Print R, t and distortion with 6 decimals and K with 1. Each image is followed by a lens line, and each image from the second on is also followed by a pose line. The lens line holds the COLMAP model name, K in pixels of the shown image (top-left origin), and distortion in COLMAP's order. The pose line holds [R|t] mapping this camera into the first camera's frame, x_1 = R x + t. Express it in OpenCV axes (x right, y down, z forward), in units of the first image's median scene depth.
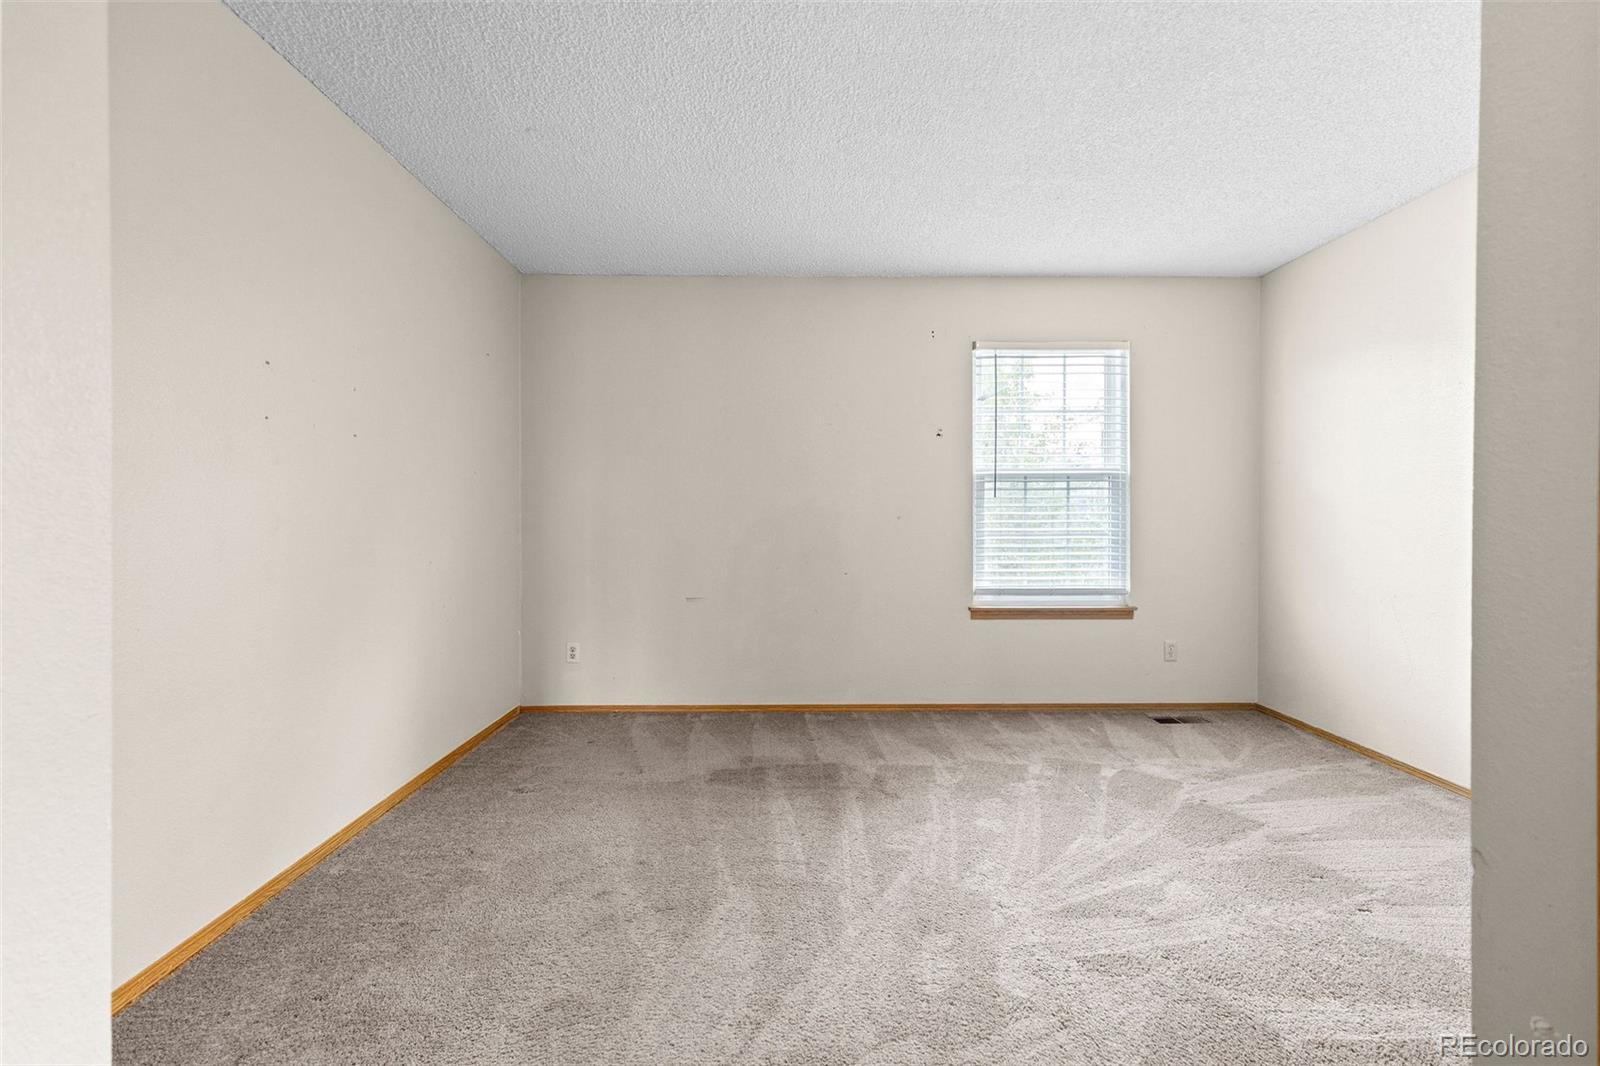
lens RADIAL K [[804.3, 0, 823.1], [0, 804.3, 539.4], [0, 0, 1]] dist [0.000646, -0.000308]
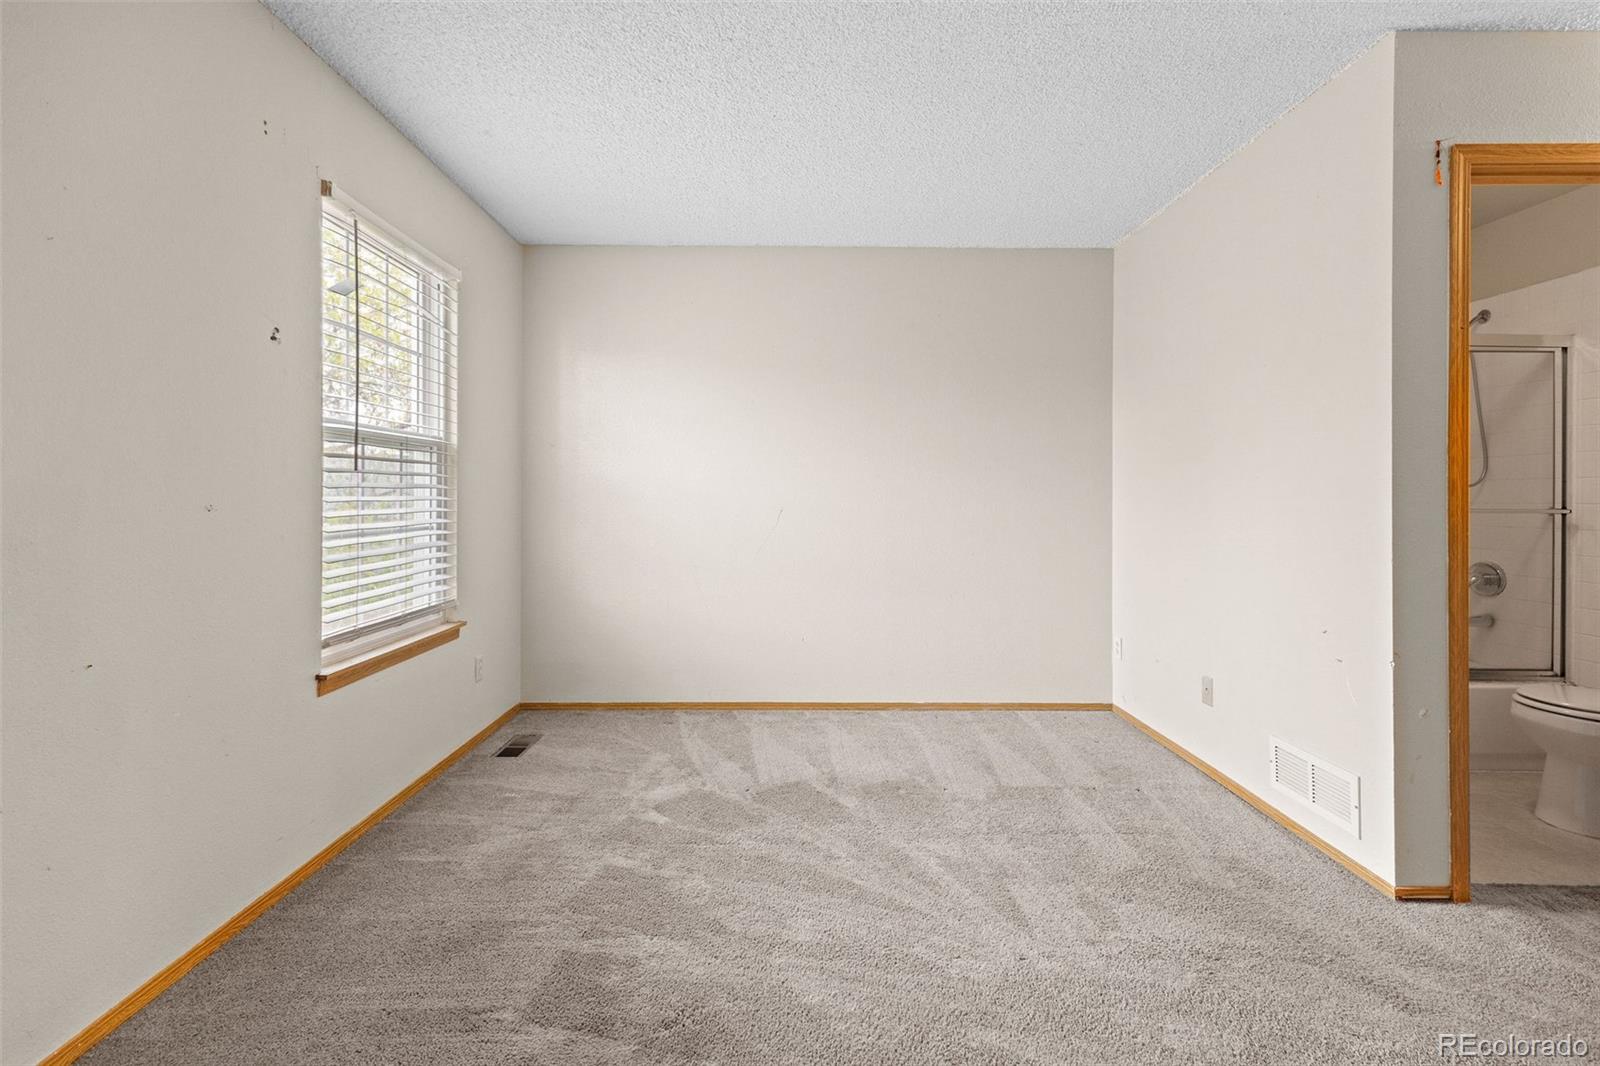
lens RADIAL K [[730.9, 0, 796.3], [0, 730.9, 515.2], [0, 0, 1]] dist [0.000854, -0.000441]
pose [[0.004971, -0.028550, 0.999580, -0.363564], [0.037885, 0.998880, 0.028342, -0.029754], [-0.999270, 0.037728, 0.006047, 0.823926]]
